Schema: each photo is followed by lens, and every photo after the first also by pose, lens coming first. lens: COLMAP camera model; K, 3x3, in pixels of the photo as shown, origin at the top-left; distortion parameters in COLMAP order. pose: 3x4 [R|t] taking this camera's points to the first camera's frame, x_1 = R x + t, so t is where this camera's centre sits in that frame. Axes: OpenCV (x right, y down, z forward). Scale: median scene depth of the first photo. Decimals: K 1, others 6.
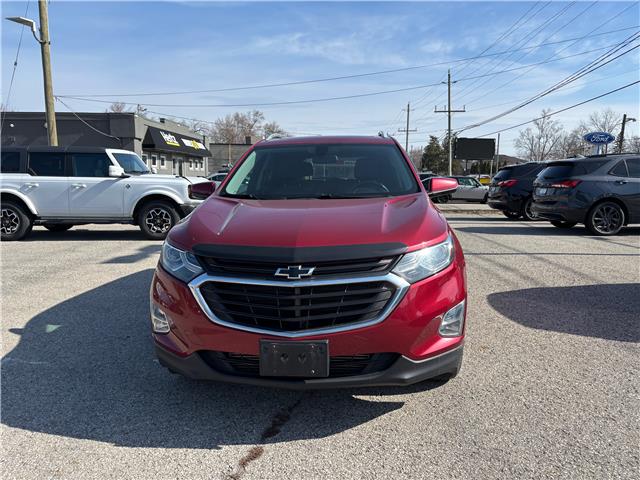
lens RADIAL K [[482.1, 0, 318.5], [0, 482.1, 242.5], [0, 0, 1]] dist [0.038901, -0.042755]
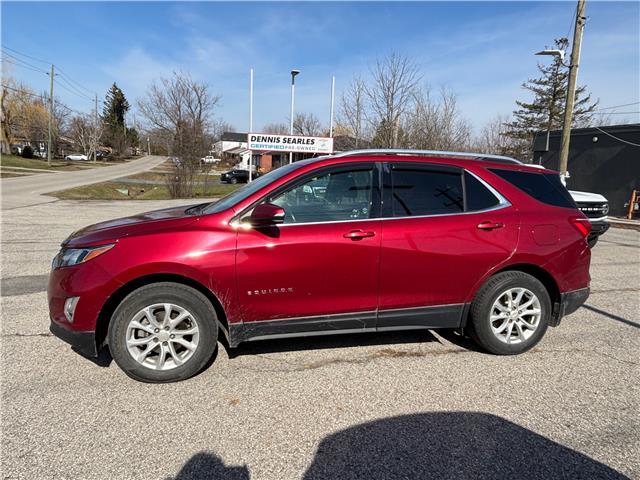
lens RADIAL K [[429.3, 0, 318.9], [0, 429.3, 238.5], [0, 0, 1]] dist [0.000843, -0.010426]
pose [[0.301365, 0.155100, -0.940810, 0.238197], [-0.161629, 0.980713, 0.109904, -0.041014], [0.939710, 0.118941, 0.320621, 0.193124]]
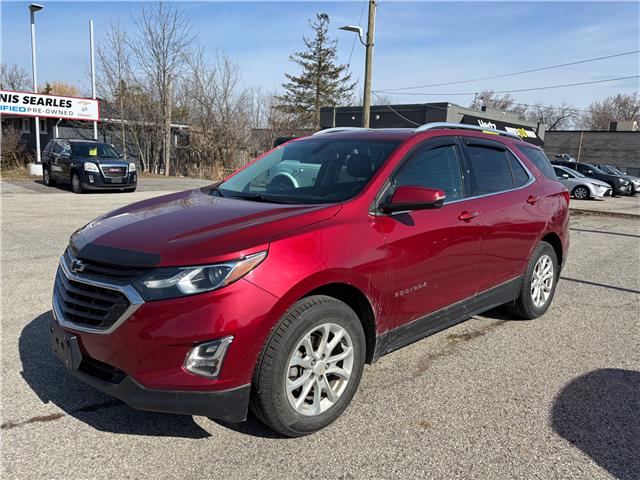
lens RADIAL K [[482.1, 0, 318.4], [0, 482.1, 237.5], [0, 0, 1]] dist [0.038901, -0.042755]
pose [[0.753013, 0.137446, -0.643490, 0.140554], [-0.127620, 0.989878, 0.062091, -0.018664], [0.645510, 0.035367, 0.762932, 0.071289]]
